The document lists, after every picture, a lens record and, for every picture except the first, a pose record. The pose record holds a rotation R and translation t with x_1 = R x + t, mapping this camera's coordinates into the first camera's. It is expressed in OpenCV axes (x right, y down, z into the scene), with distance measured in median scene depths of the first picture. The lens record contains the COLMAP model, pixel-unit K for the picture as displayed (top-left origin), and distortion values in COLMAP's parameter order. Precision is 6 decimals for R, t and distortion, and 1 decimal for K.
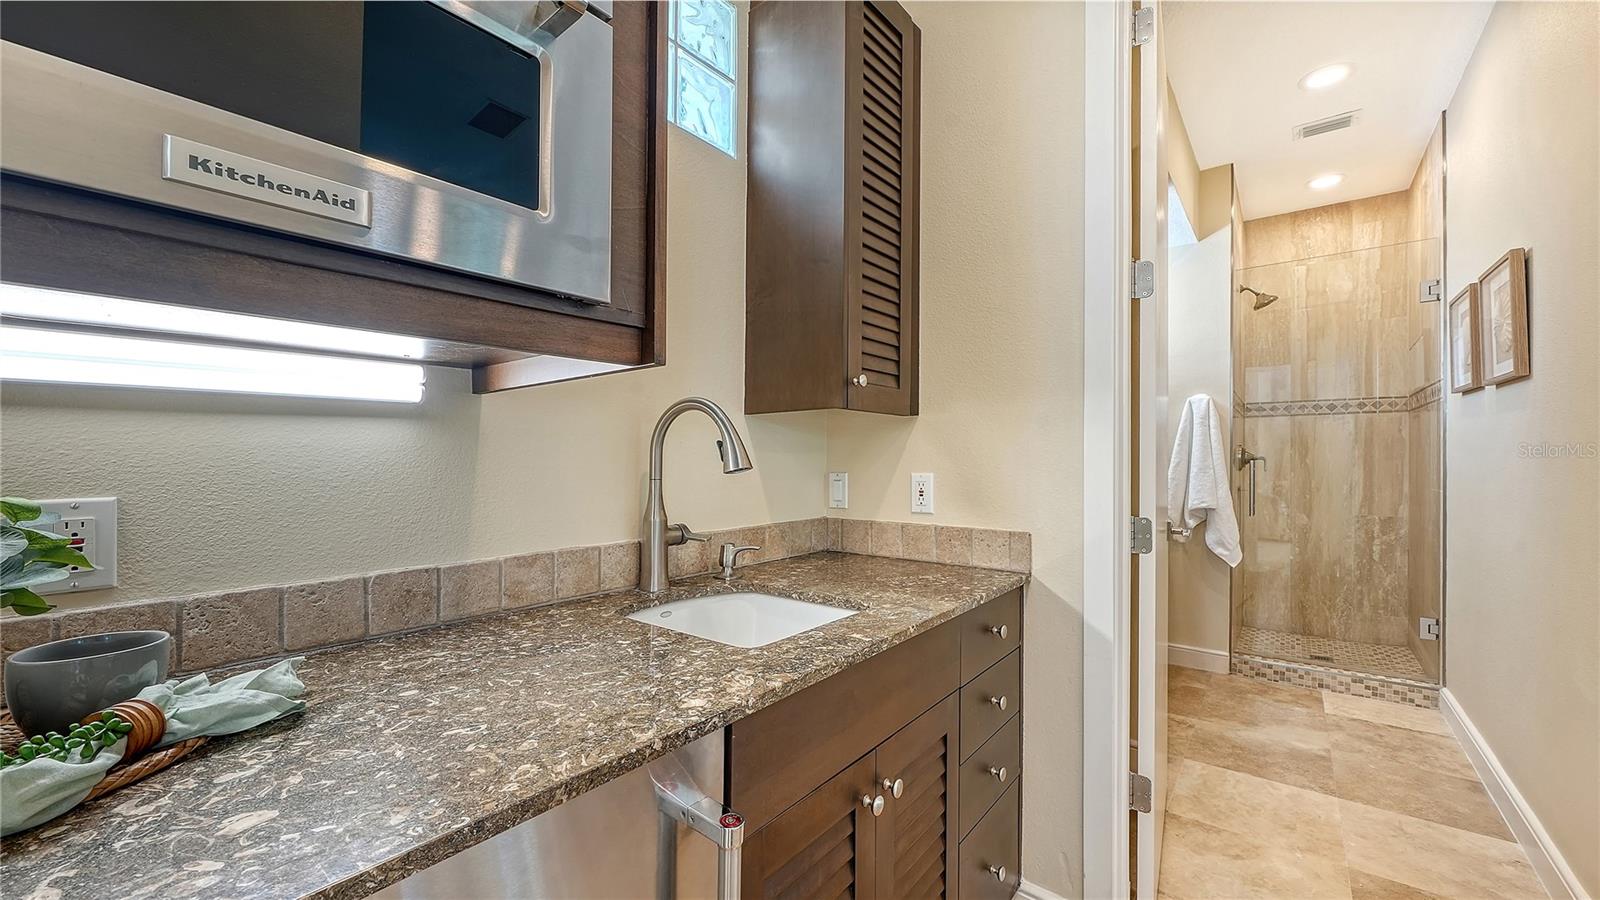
lens RADIAL K [[606.6, 0, 799.6], [0, 606.6, 439.8], [0, 0, 1]] dist [0.001348, 0.000065]
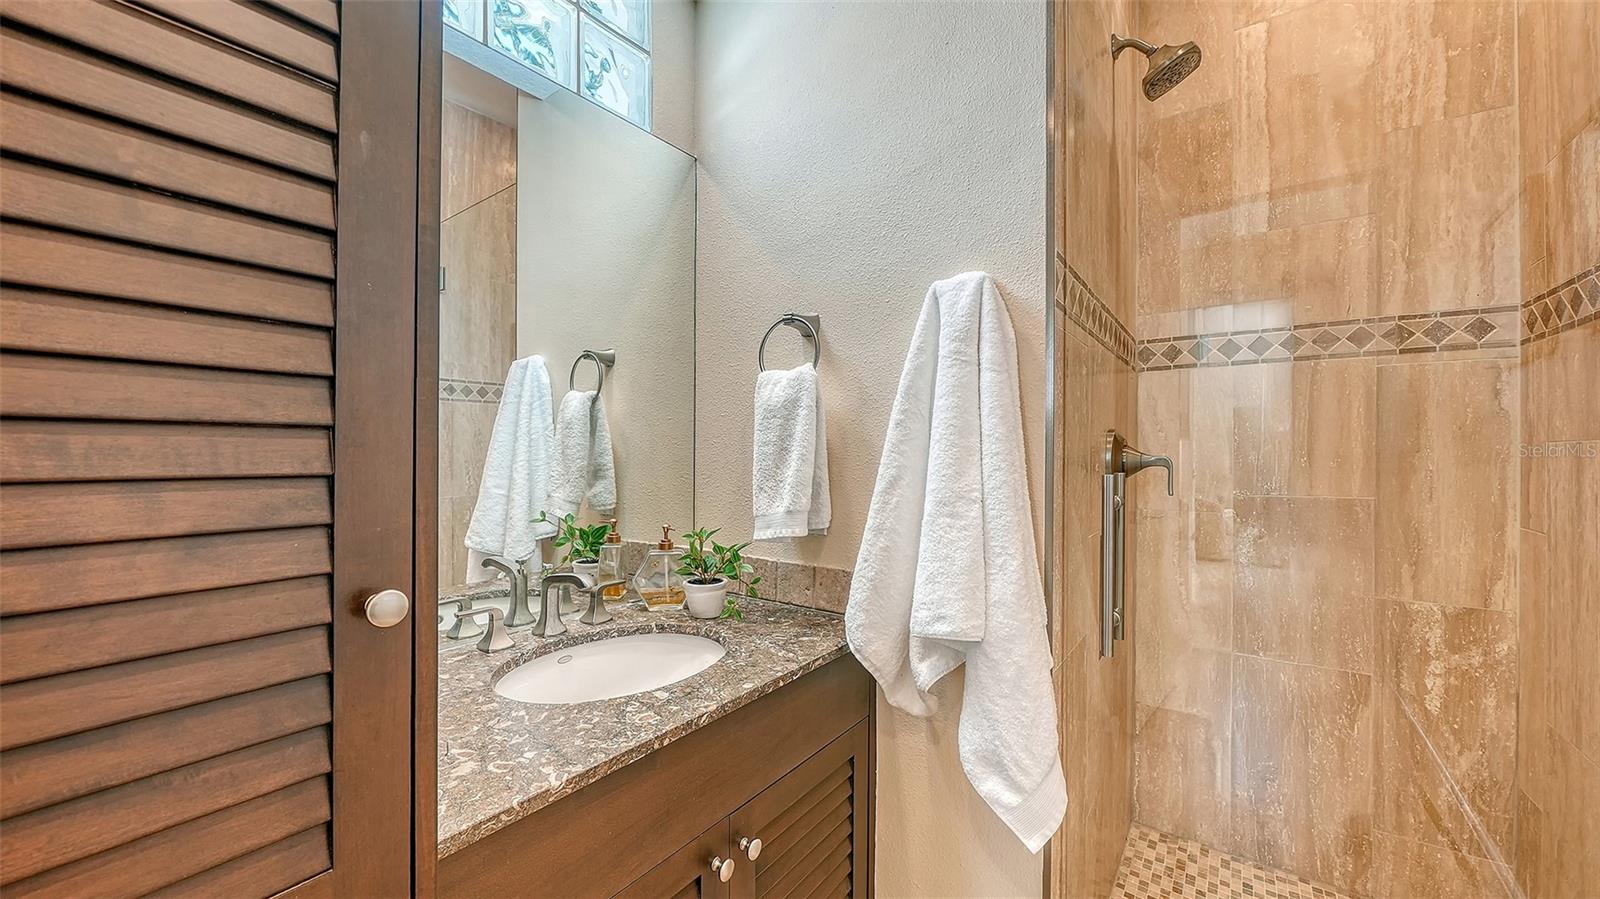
lens RADIAL K [[595.4, 0, 800.0], [0, 595.4, 449.5], [0, 0, 1]] dist [-0.001524, -0.000017]
pose [[0.998957, -0.003306, 0.045530, 0.507522], [0.003187, 0.999991, 0.002677, 0.018789], [-0.045539, -0.002529, 0.998959, 0.622823]]
